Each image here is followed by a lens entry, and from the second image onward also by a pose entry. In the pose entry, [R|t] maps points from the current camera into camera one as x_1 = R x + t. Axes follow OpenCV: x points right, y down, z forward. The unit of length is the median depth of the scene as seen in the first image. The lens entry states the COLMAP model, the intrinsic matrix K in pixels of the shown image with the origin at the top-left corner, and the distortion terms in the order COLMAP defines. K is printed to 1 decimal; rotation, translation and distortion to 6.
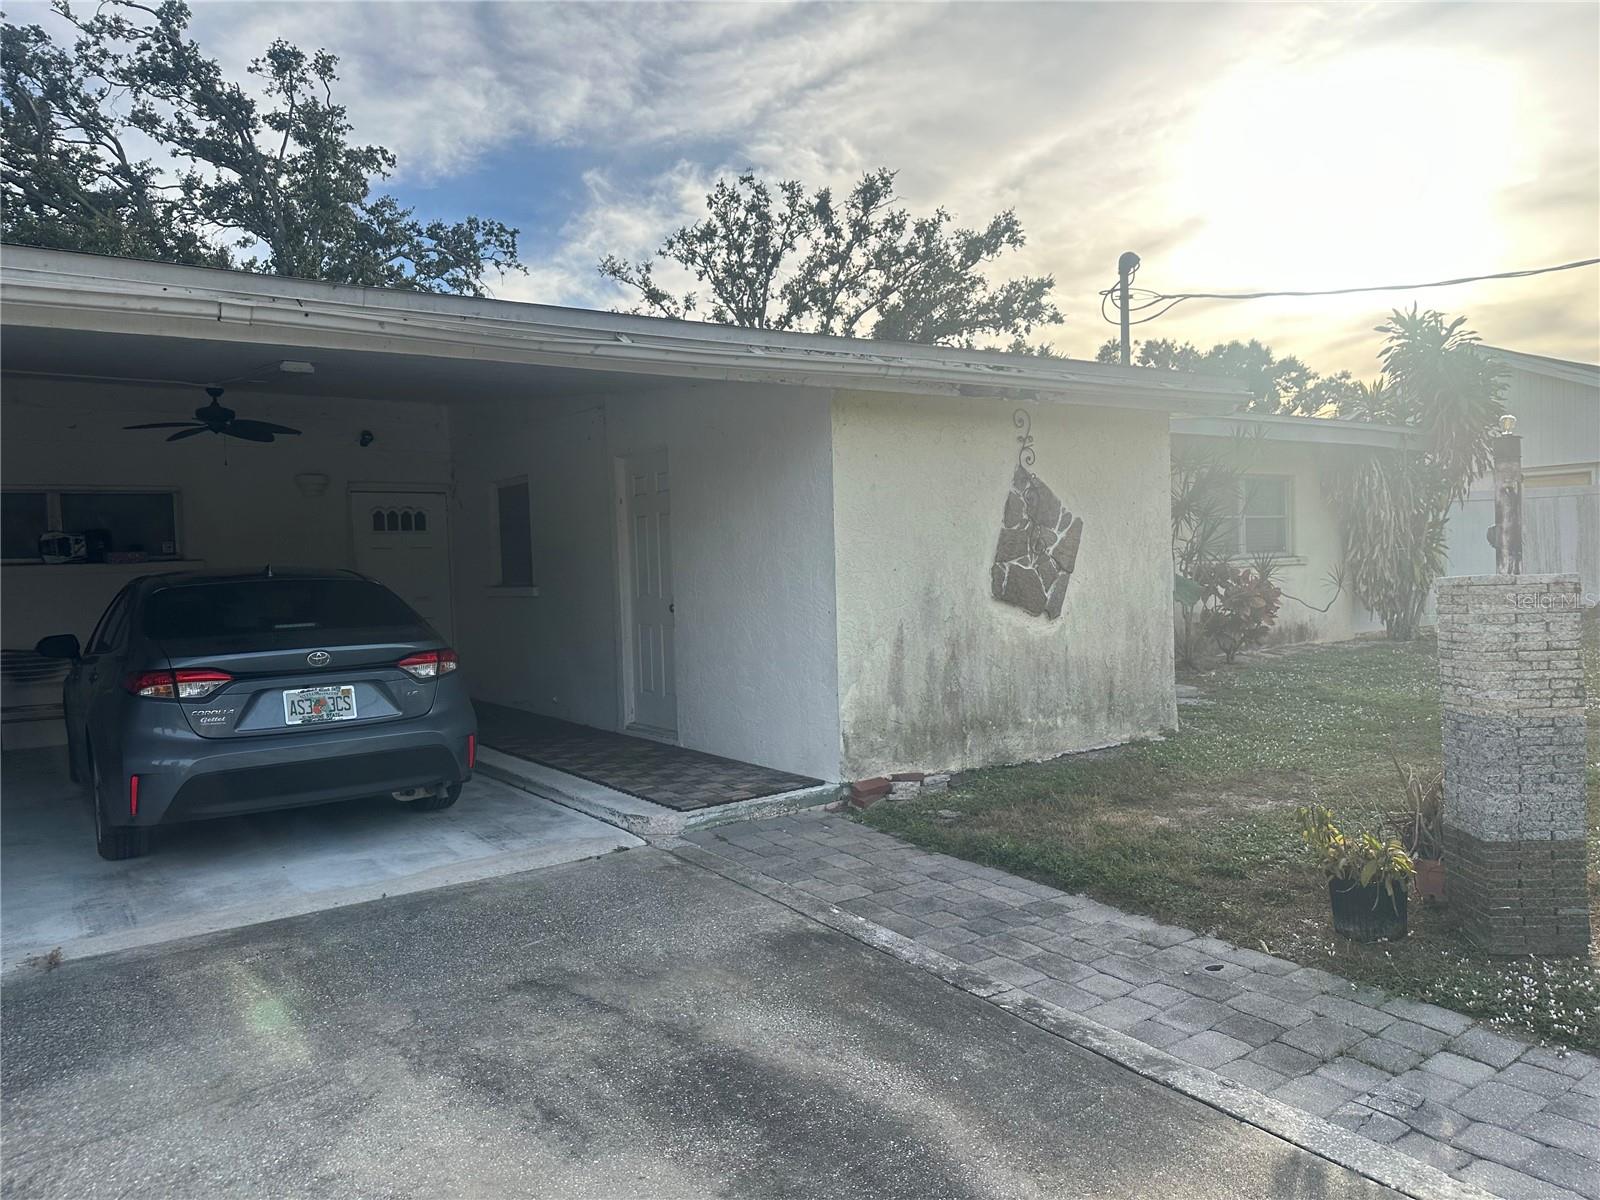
lens RADIAL K [[1106.4, 0, 799.9], [0, 1106.4, 600.0], [0, 0, 1]] dist [0.005094, 0.001047]
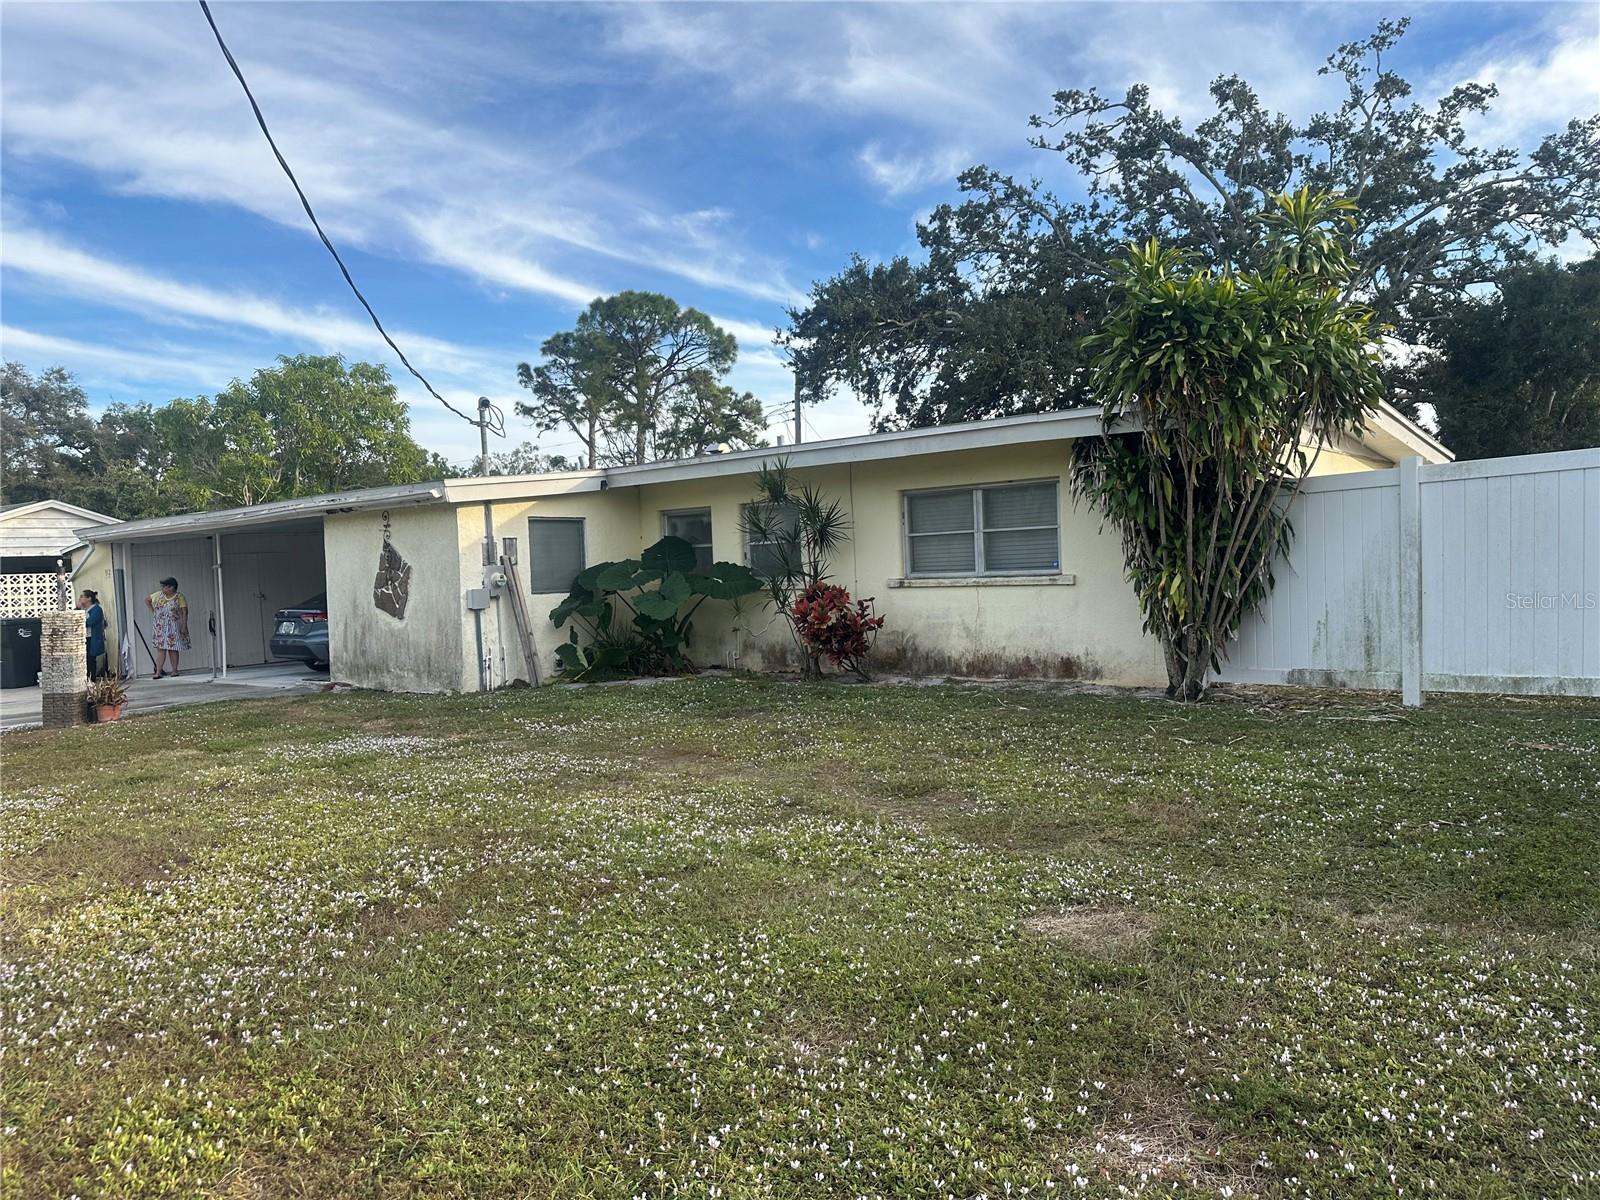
lens RADIAL K [[1106.4, 0, 799.9], [0, 1106.4, 604.1], [0, 0, 1]] dist [0.005094, 0.001047]
pose [[0.344912, 0.054152, -0.937071, 2.279972], [-0.013498, 0.998517, 0.052735, -0.120101], [0.938538, -0.005540, 0.345132, 1.006448]]
